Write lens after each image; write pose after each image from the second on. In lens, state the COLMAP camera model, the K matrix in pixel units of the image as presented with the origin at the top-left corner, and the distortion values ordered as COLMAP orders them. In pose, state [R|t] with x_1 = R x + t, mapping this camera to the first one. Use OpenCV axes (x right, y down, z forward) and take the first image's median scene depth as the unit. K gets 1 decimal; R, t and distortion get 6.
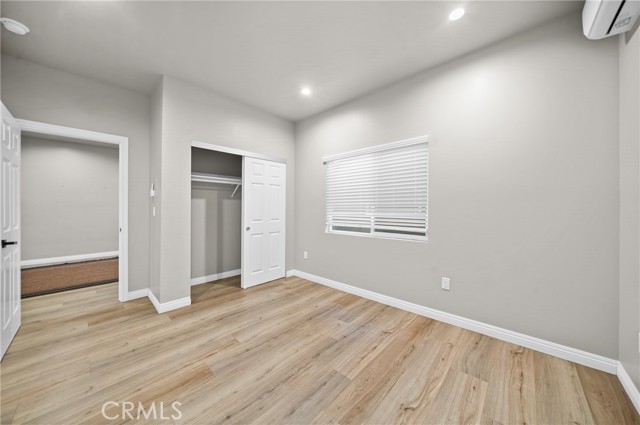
lens RADIAL K [[220.1, 0, 321.3], [0, 220.1, 206.7], [0, 0, 1]] dist [0.000289, -0.000019]
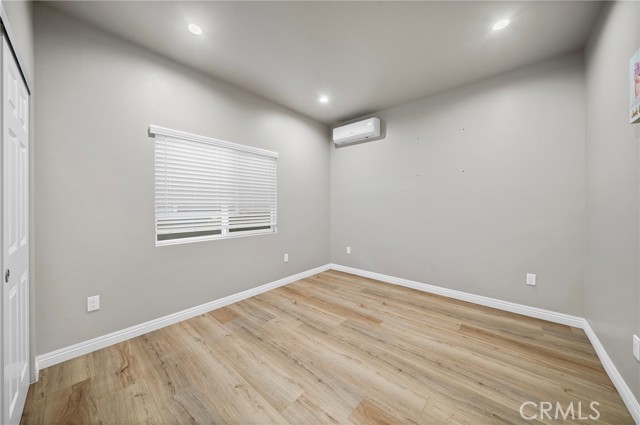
lens RADIAL K [[220.1, 0, 316.3], [0, 220.1, 208.5], [0, 0, 1]] dist [0.000289, -0.000019]
pose [[-0.007232, -0.007712, 0.999944, -0.874331], [-0.001630, 0.999969, 0.007700, 0.004713], [-0.999973, -0.001574, -0.007244, 0.775280]]
